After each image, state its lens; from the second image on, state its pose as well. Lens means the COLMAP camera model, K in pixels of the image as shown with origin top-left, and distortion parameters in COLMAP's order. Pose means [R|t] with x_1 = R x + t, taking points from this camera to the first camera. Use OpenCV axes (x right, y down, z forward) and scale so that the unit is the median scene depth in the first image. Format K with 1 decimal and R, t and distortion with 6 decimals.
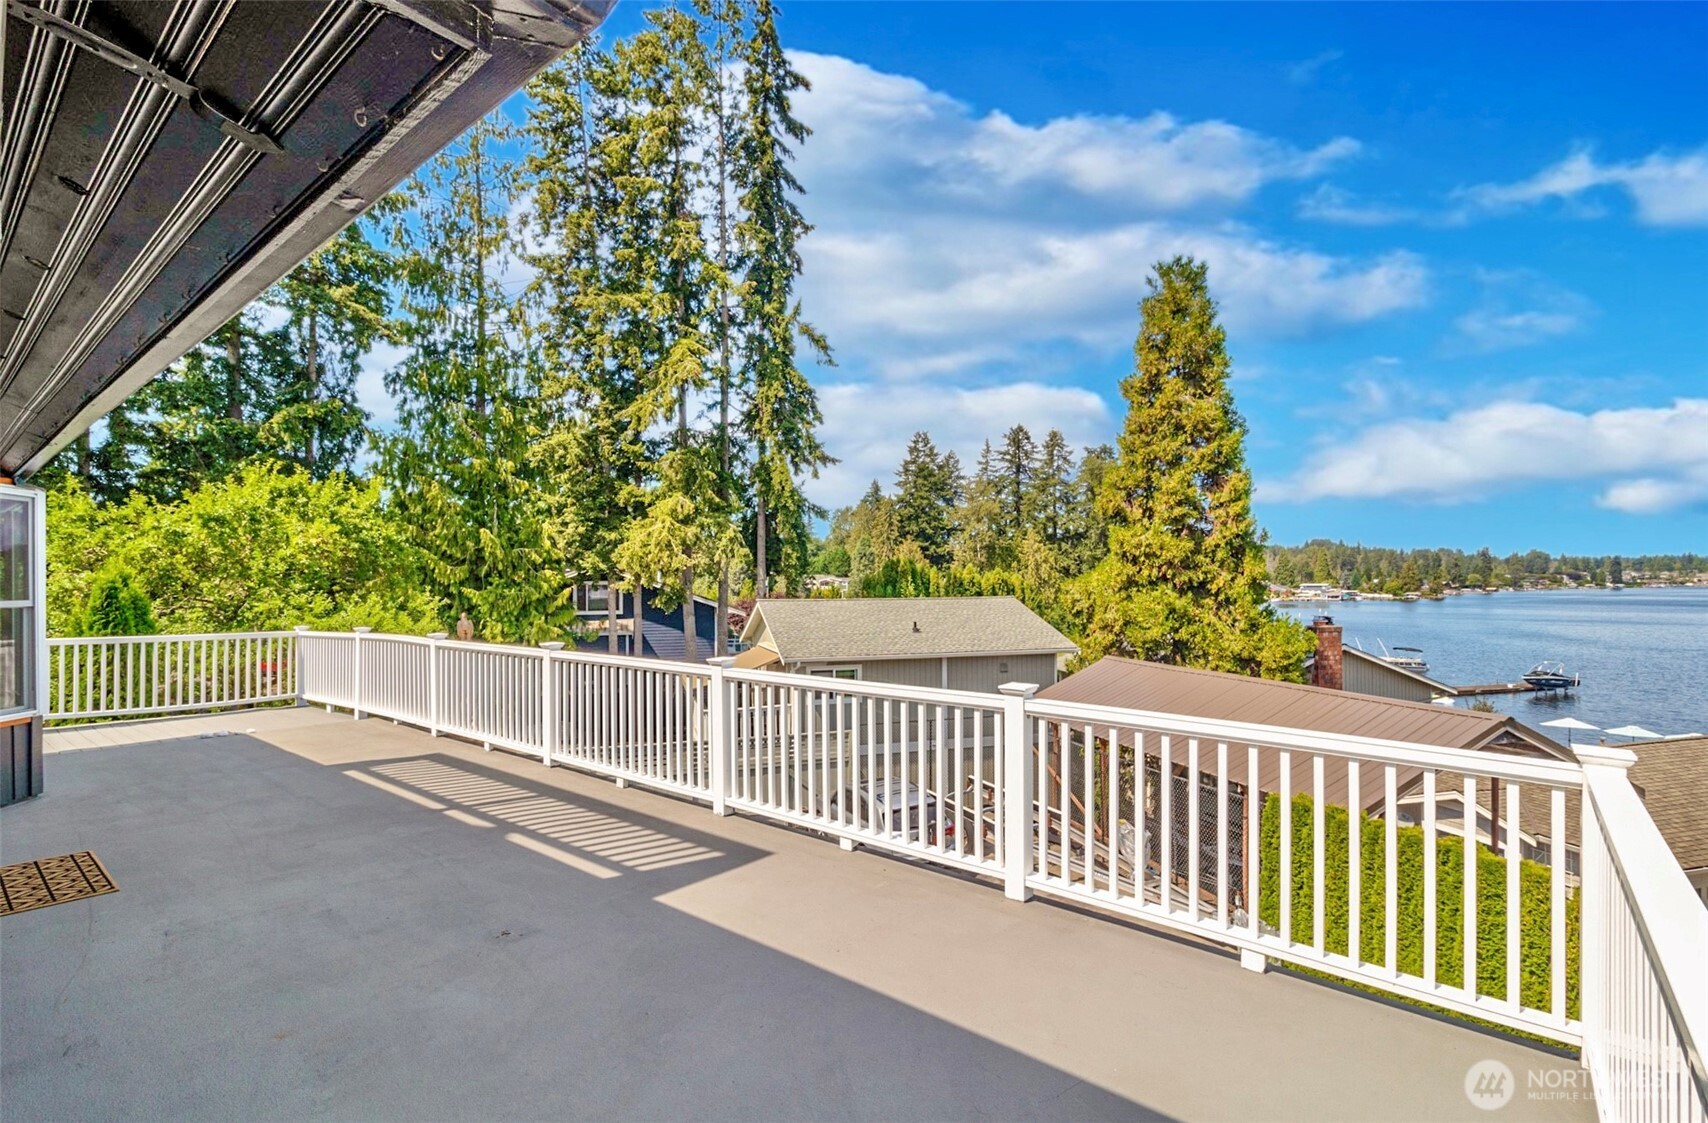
lens RADIAL K [[779.0, 0, 845.6], [0, 779.0, 574.1], [0, 0, 1]] dist [0.001691, 0.000063]
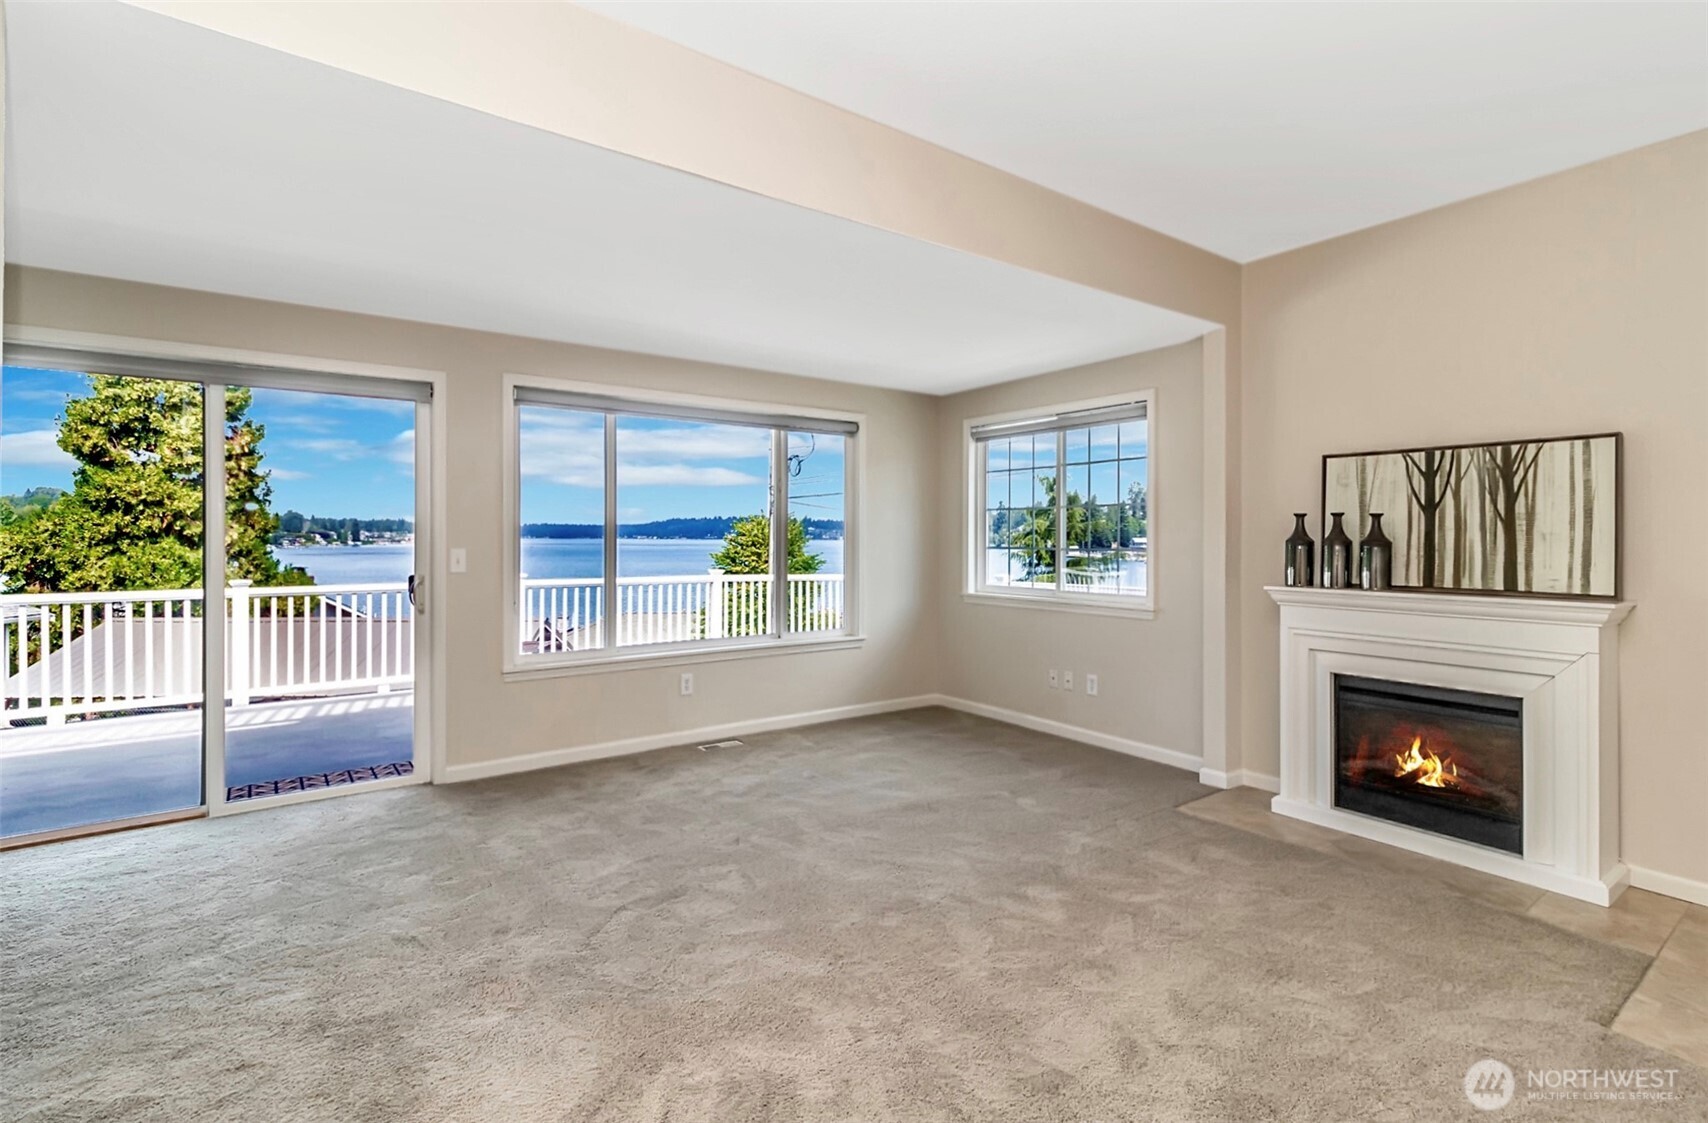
lens RADIAL K [[796.3, 0, 833.7], [0, 796.3, 539.8], [0, 0, 1]] dist [0.000498, 0.012040]
pose [[0.241180, 0.004379, 0.970470, -0.212628], [-0.013346, 0.999910, -0.001195, 0.005096], [-0.970389, -0.012663, 0.241217, 0.002109]]
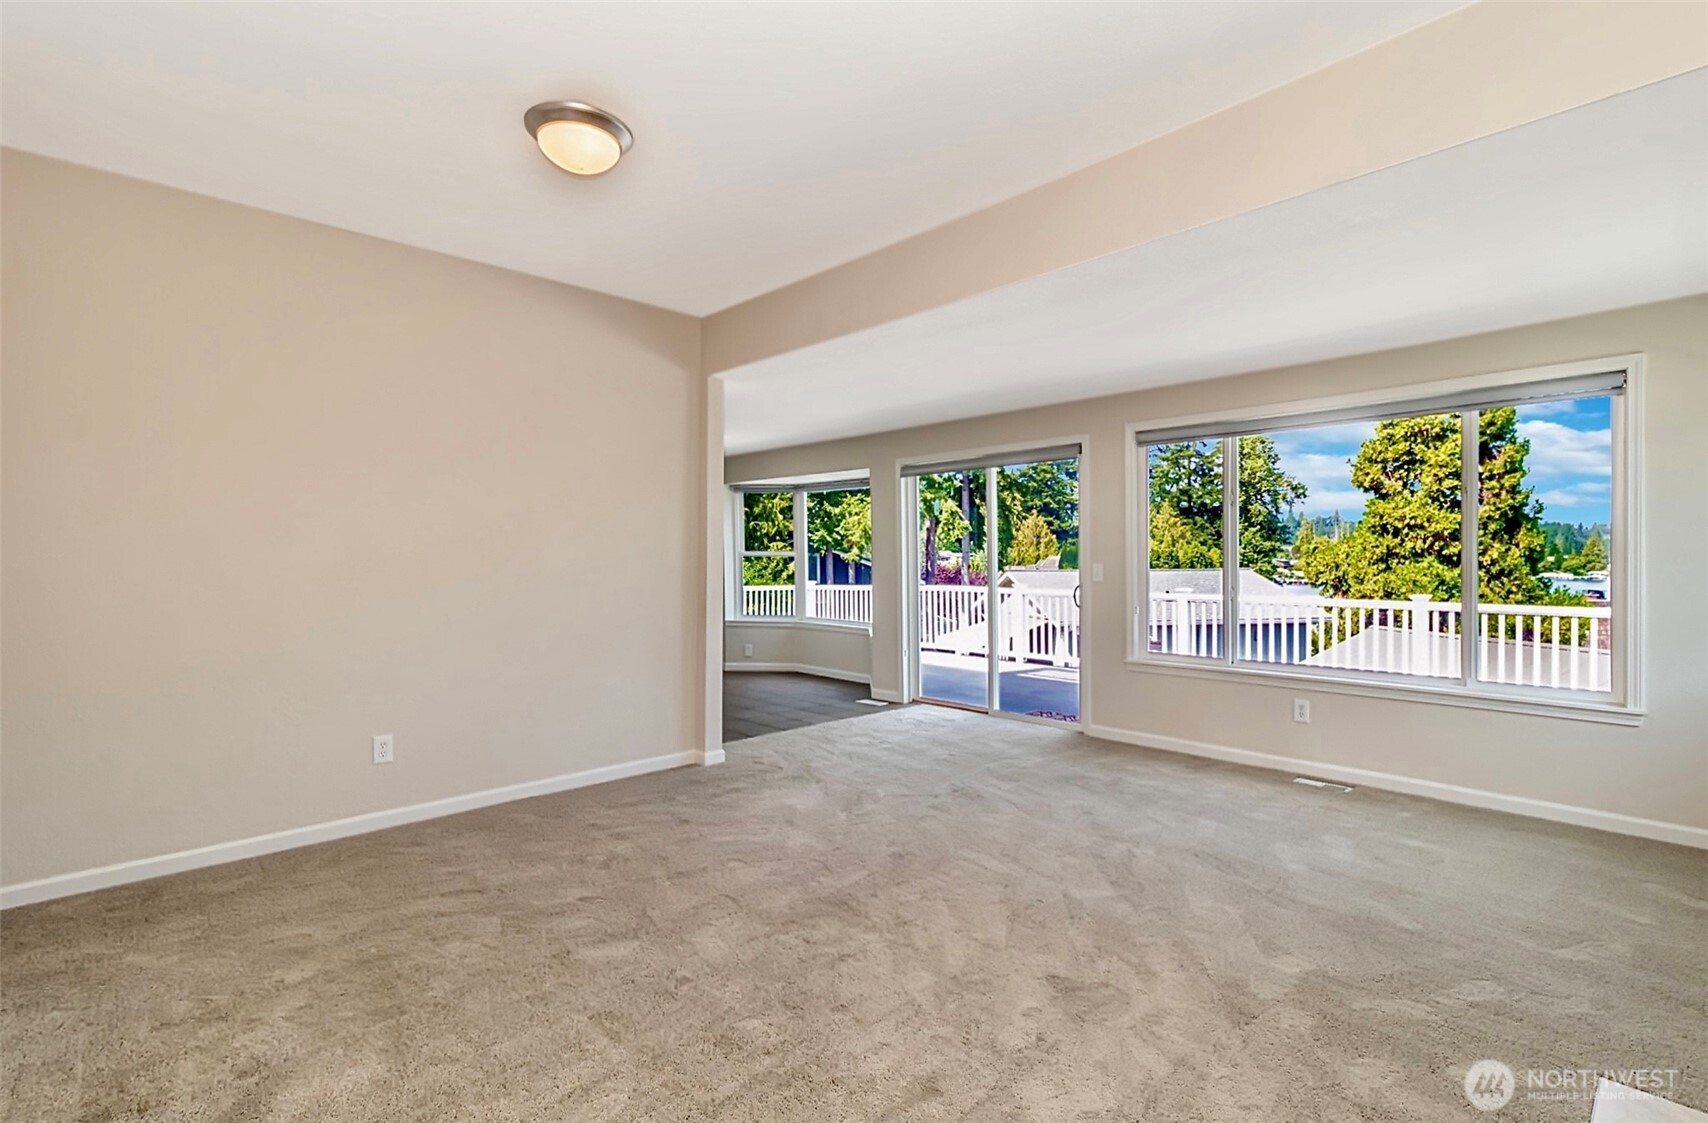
lens RADIAL K [[790.7, 0, 854.0], [0, 790.7, 561.5], [0, 0, 1]] dist [0.020601, 0.000134]
pose [[0.993694, 0.003356, -0.112072, -0.143132], [-0.001760, 0.999896, 0.014342, 0.004336], [0.112108, -0.014055, 0.993597, -0.076078]]
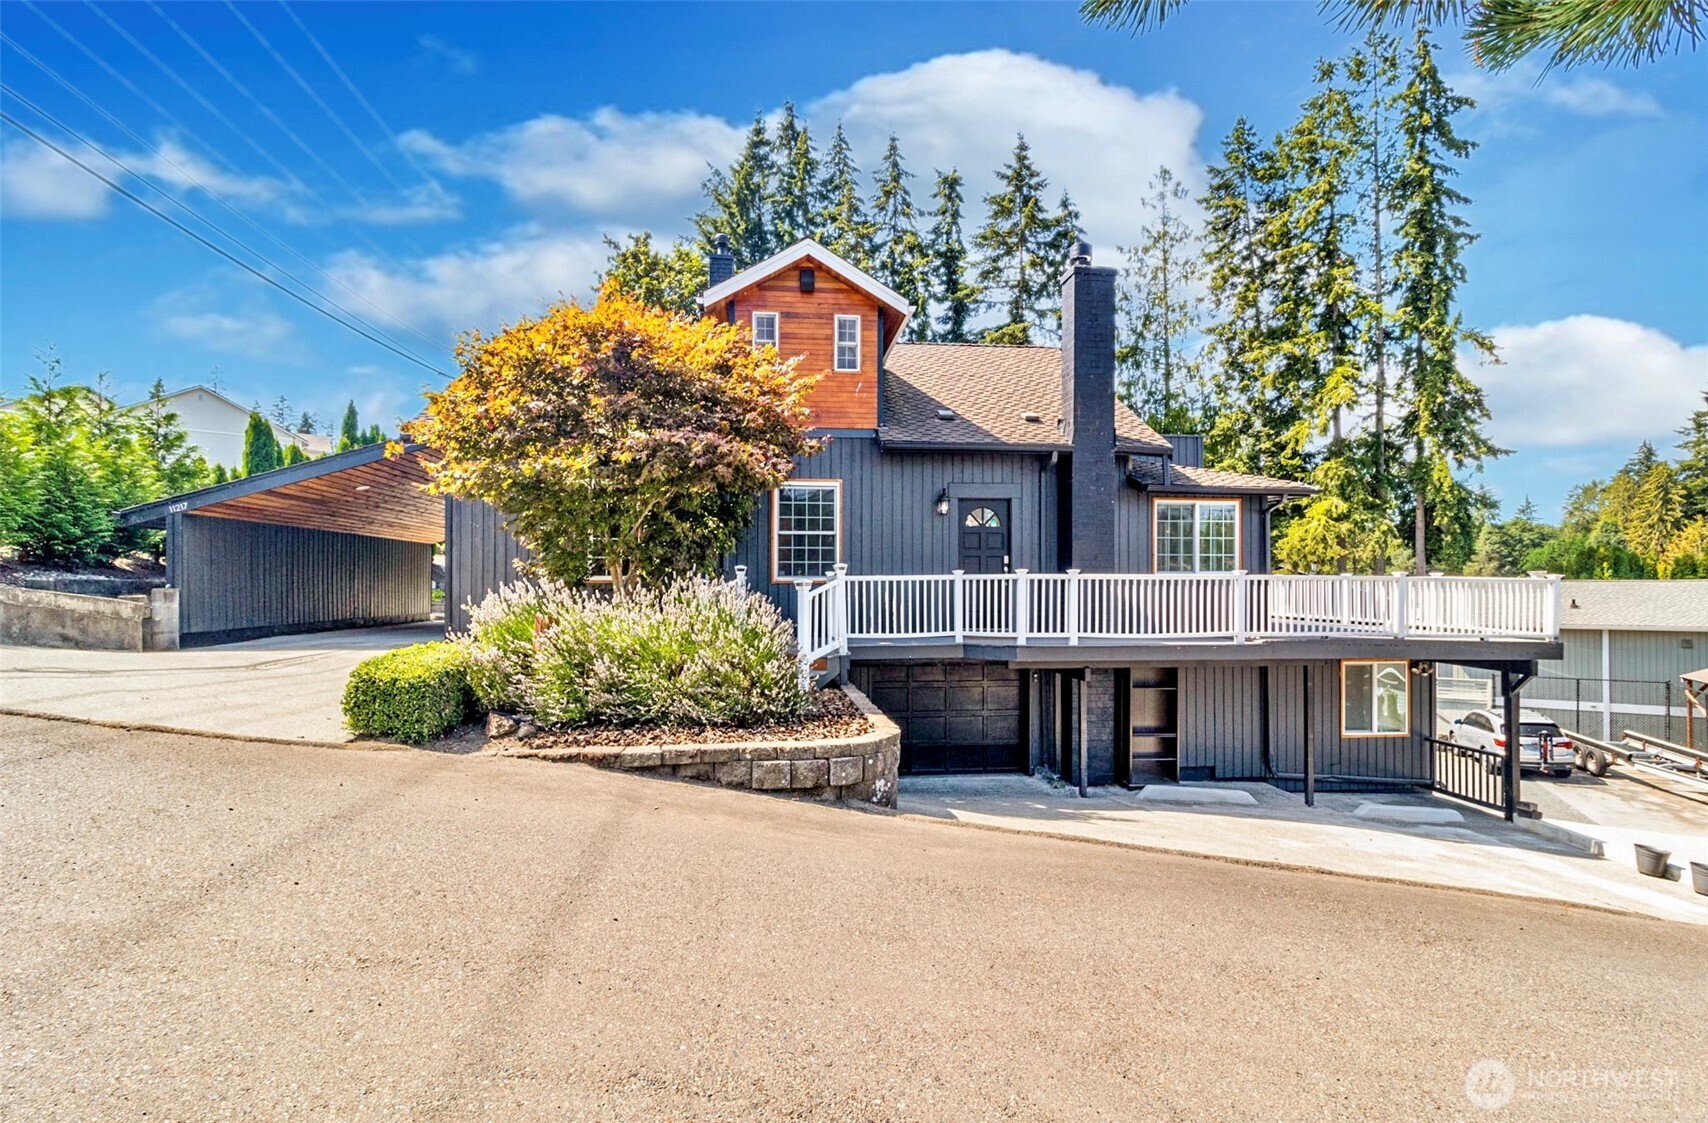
lens RADIAL K [[779.0, 0, 845.6], [0, 779.0, 574.1], [0, 0, 1]] dist [0.001691, 0.000063]
pose [[0.715352, -0.001473, -0.698762, 0.084192], [0.002399, 0.999997, 0.000348, 0.014552], [0.698760, -0.001925, 0.715354, -0.371813]]
